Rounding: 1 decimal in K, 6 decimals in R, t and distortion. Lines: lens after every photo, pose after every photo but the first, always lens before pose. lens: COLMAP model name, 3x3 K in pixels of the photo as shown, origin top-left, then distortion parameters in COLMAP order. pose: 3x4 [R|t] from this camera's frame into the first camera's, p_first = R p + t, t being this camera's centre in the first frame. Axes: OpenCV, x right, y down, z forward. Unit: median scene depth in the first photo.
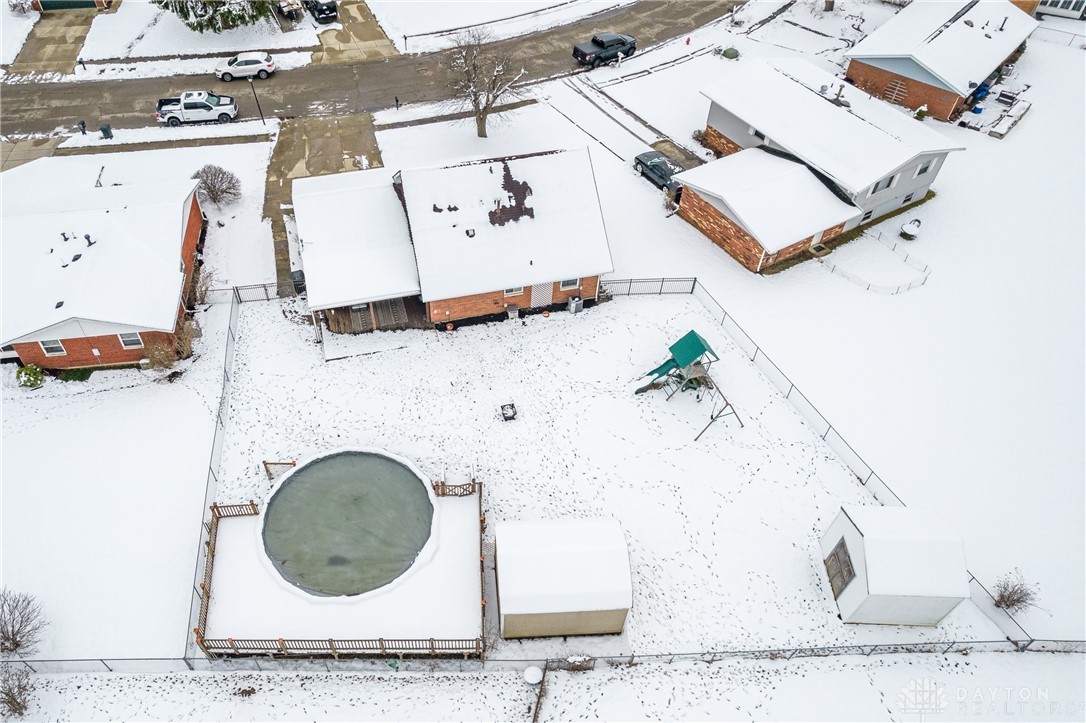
lens RADIAL K [[779.0, 0, 473.8], [0, 779.0, 375.6], [0, 0, 1]] dist [-0.051421, 0.004633]
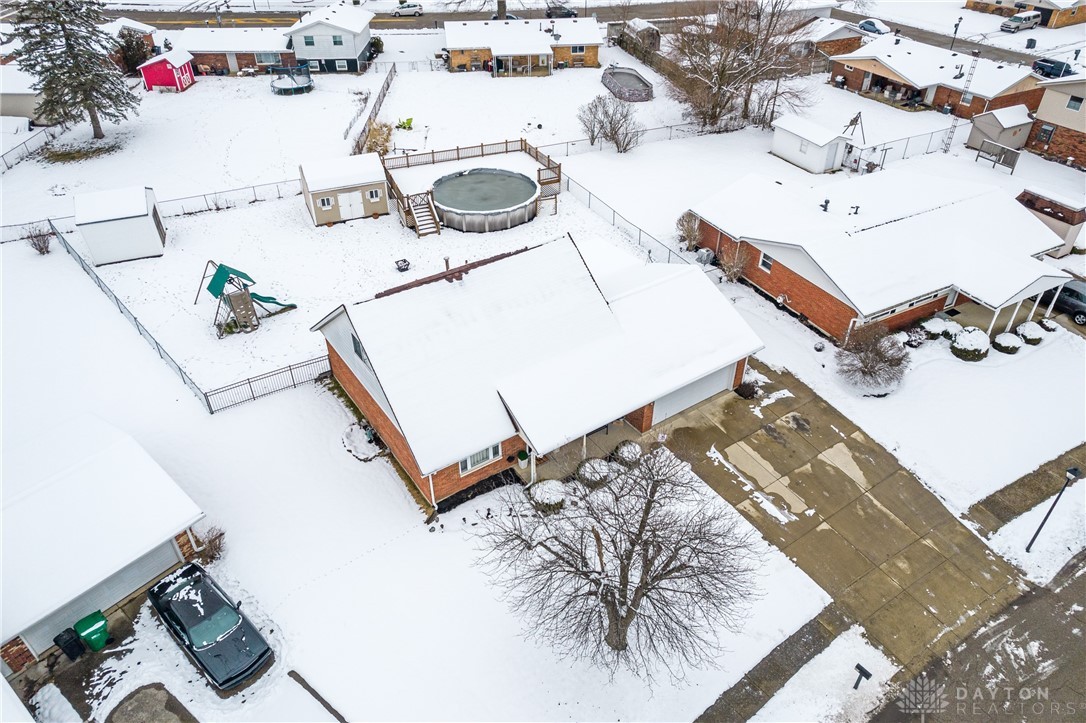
lens RADIAL K [[741.2, 0, 557.1], [0, 741.2, 363.8], [0, 0, 1]] dist [-0.066249, 0.056623]
pose [[-0.926933, 0.220715, -0.303447, 0.181223], [-0.281228, 0.126728, 0.951237, -0.964944], [0.248408, 0.967070, -0.055397, 1.138657]]
